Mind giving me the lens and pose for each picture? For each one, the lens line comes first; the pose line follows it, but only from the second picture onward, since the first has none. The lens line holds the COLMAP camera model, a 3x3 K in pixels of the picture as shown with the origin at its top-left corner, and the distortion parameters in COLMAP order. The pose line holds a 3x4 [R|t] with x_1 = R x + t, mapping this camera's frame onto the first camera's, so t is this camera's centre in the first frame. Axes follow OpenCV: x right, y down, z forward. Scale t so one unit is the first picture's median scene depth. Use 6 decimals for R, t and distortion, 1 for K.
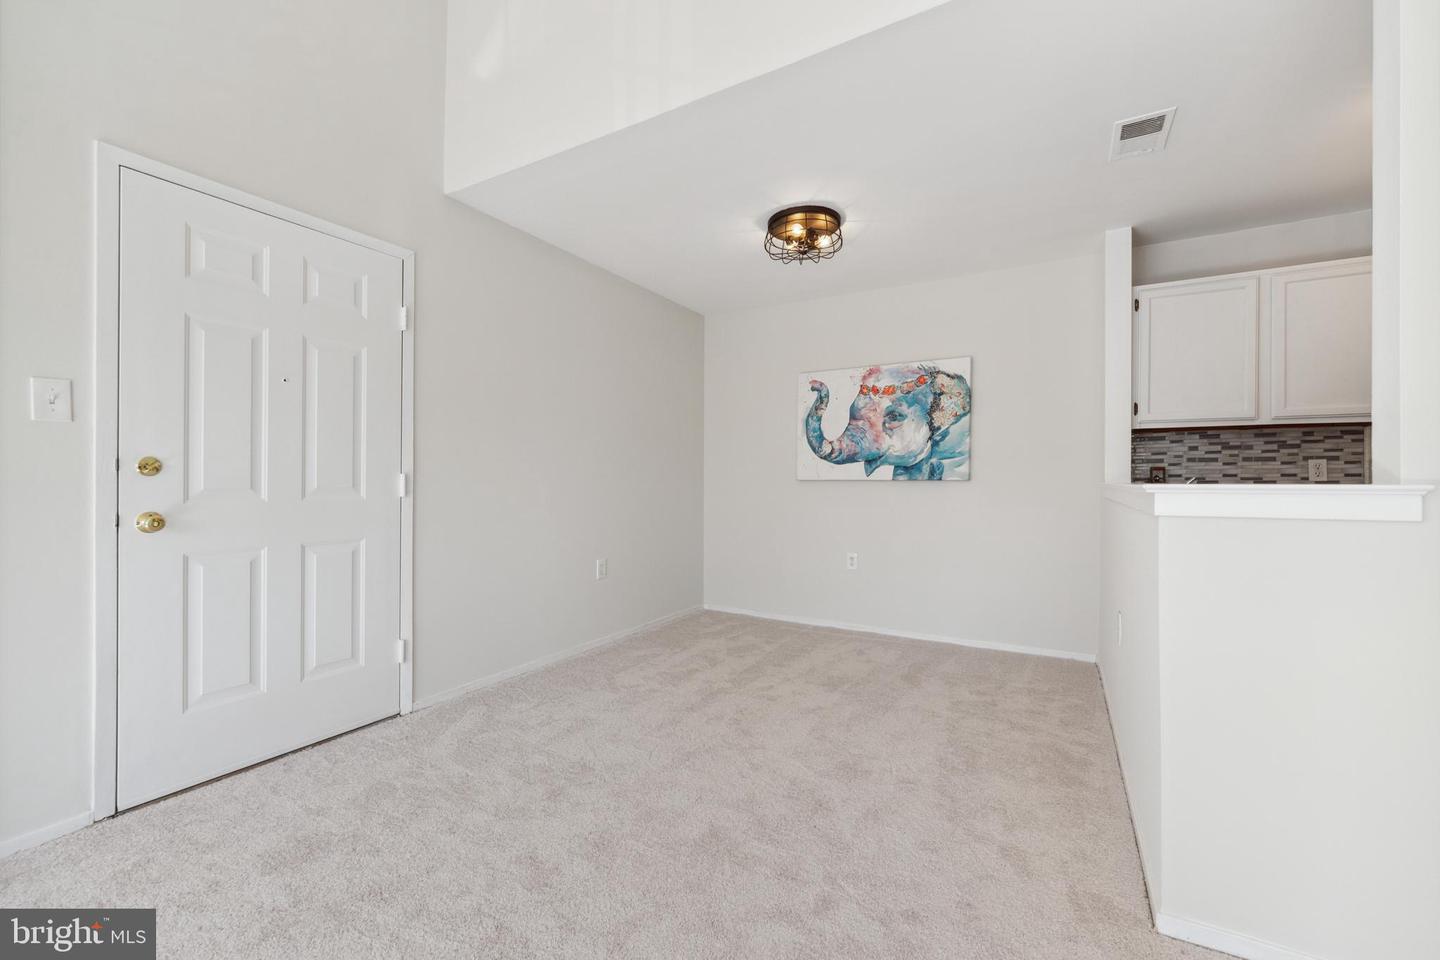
lens RADIAL K [[587.1, 0, 715.7], [0, 587.1, 478.8], [0, 0, 1]] dist [-0.000763, -0.001756]
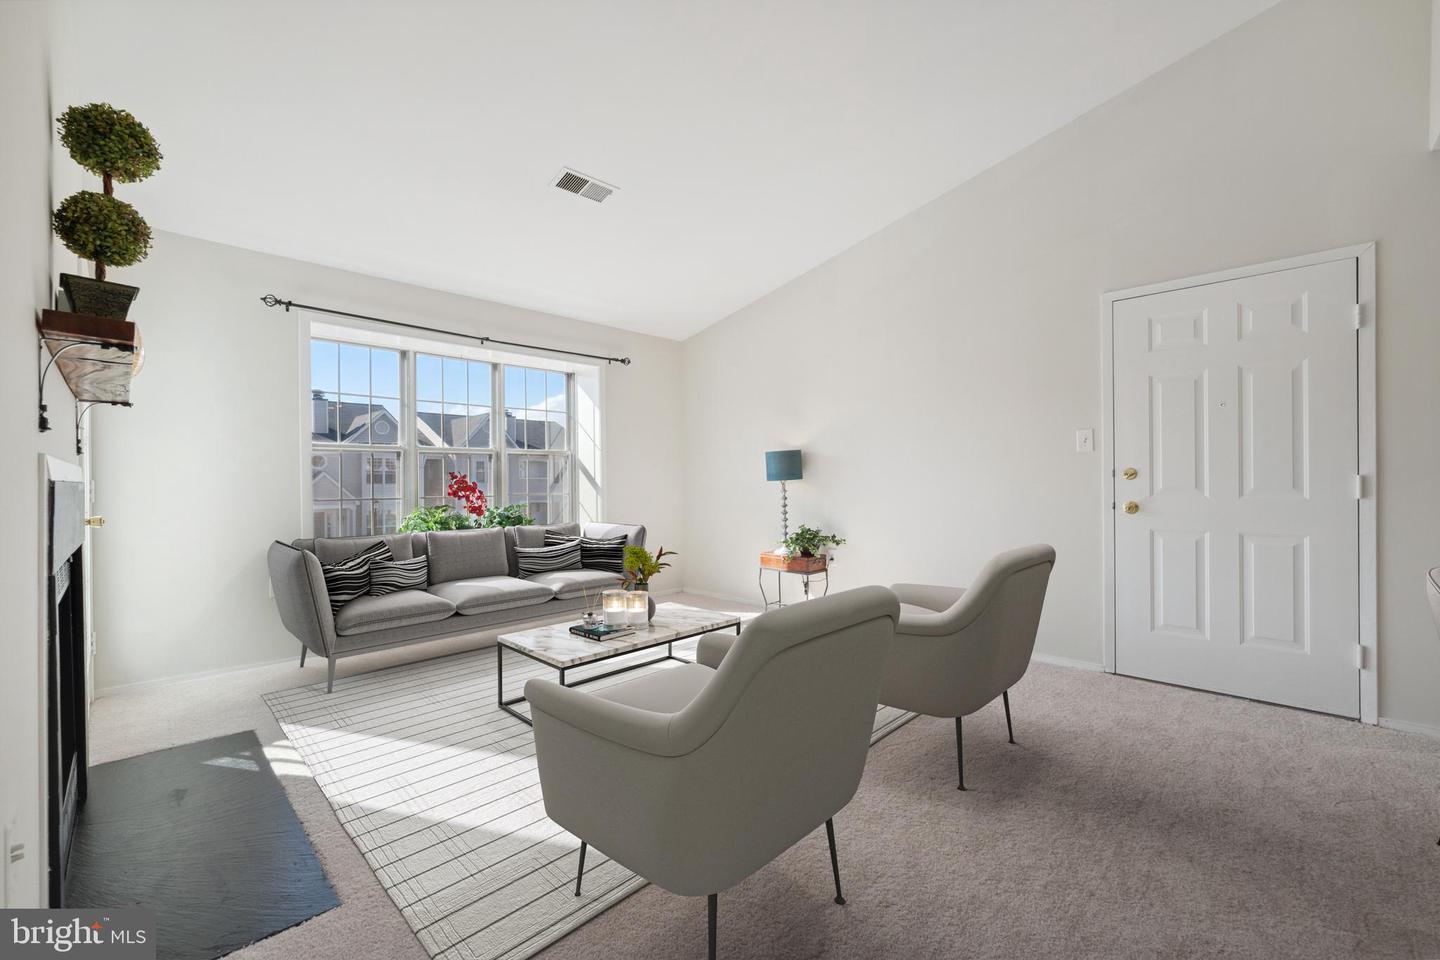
lens RADIAL K [[587.1, 0, 726.2], [0, 587.1, 481.8], [0, 0, 1]] dist [-0.000763, -0.001756]
pose [[-0.234247, -0.003267, -0.972172, 0.446060], [0.003147, 0.999987, -0.004119, 0.001968], [0.972172, -0.004024, -0.234234, 0.135018]]
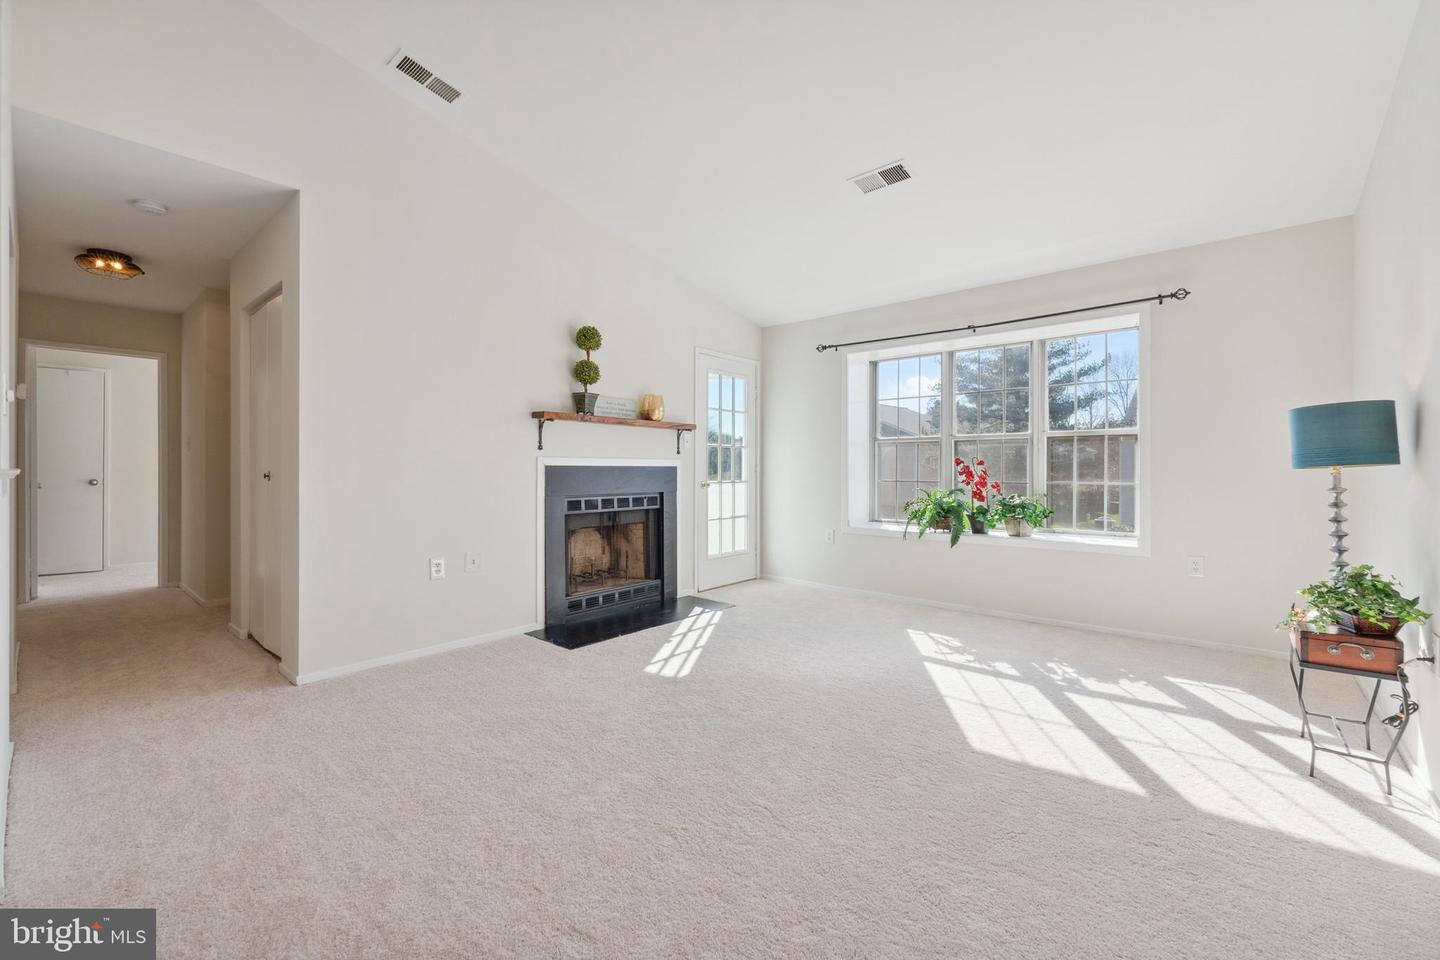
lens RADIAL K [[587.1, 0, 717.4], [0, 587.1, 470.3], [0, 0, 1]] dist [-0.000763, -0.001756]
pose [[-0.983270, -0.006642, 0.182031, -0.235087], [-0.006117, 0.999975, 0.003446, -0.000199], [-0.182049, 0.002275, -0.983287, 0.624841]]
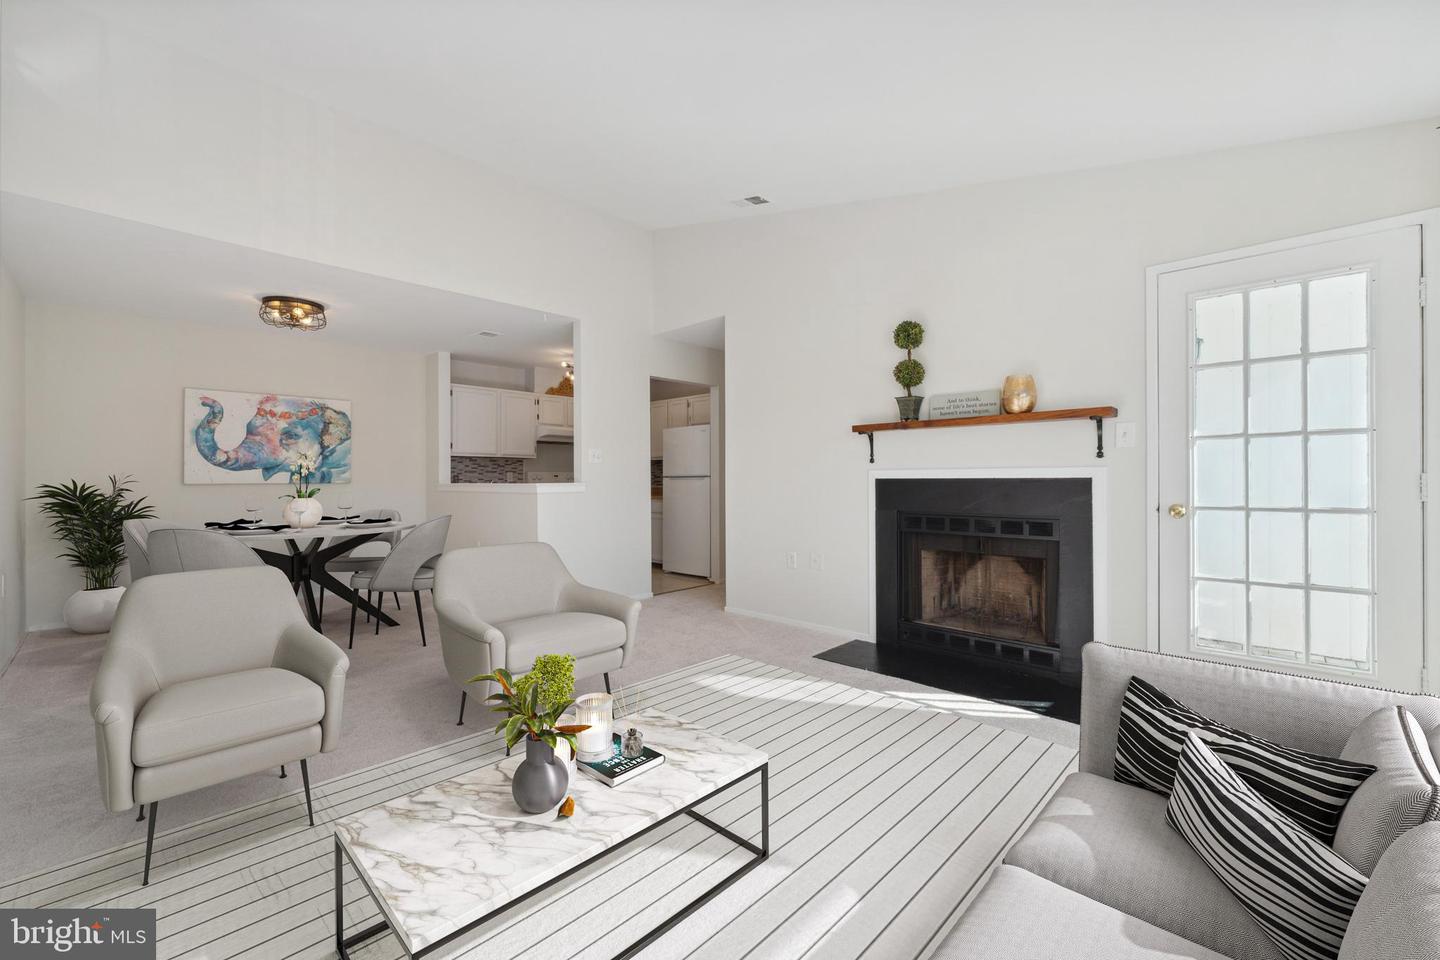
lens RADIAL K [[587.1, 0, 721.1], [0, 587.1, 481.6], [0, 0, 1]] dist [-0.000763, -0.001756]
pose [[0.243113, -0.005799, 0.969981, -0.781654], [0.004214, 0.999979, 0.004922, -0.004403], [-0.969989, 0.002891, 0.243132, -0.284190]]
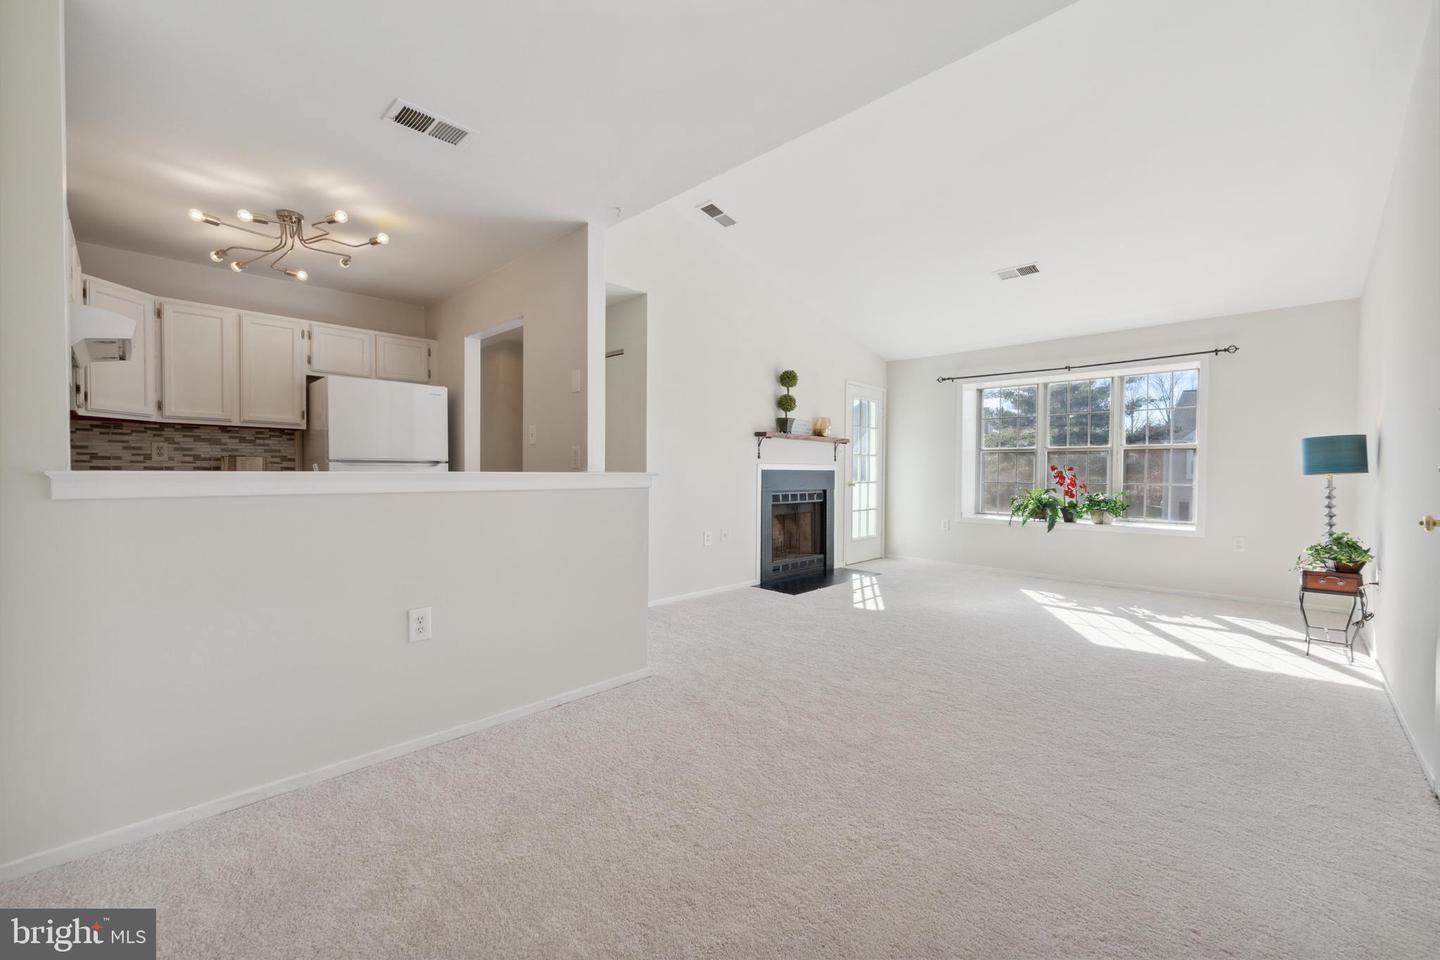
lens RADIAL K [[587.1, 0, 709.3], [0, 587.1, 485.6], [0, 0, 1]] dist [-0.000763, -0.001756]
pose [[-0.972646, -0.016476, 0.231708, 0.027448], [-0.010584, 0.999589, 0.026647, -0.001327], [-0.232052, 0.023466, -0.972420, 1.102038]]
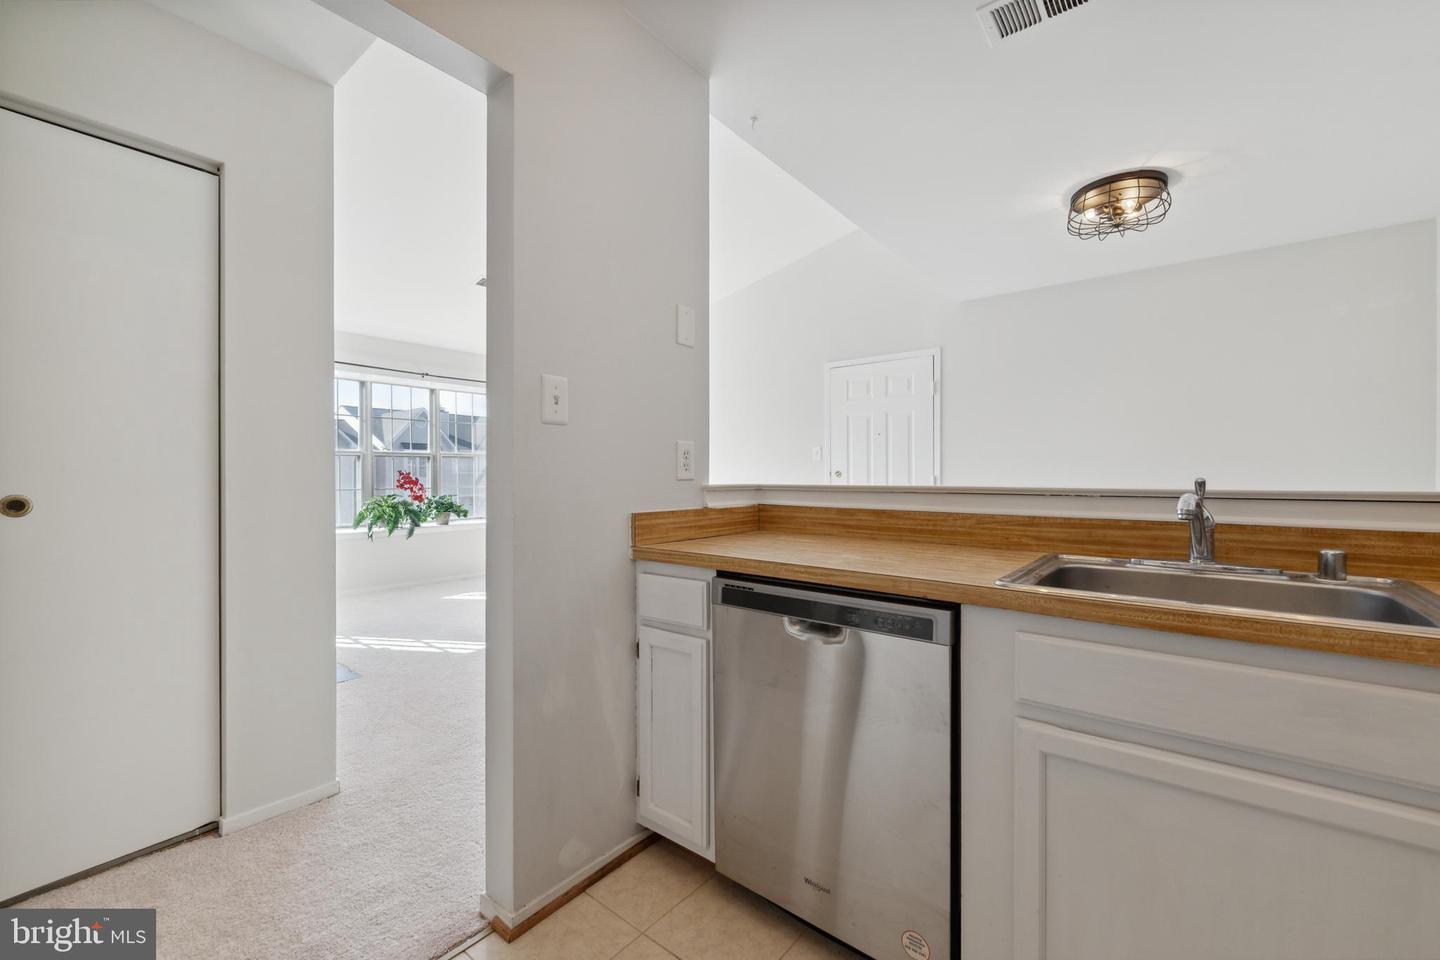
lens RADIAL K [[587.1, 0, 728.1], [0, 587.1, 483.9], [0, 0, 1]] dist [-0.000763, -0.001756]
pose [[-0.138977, 0.008833, -0.990256, 0.878094], [-0.000562, 0.999959, 0.008999, -0.001388], [0.990295, 0.001807, -0.138966, 0.425730]]
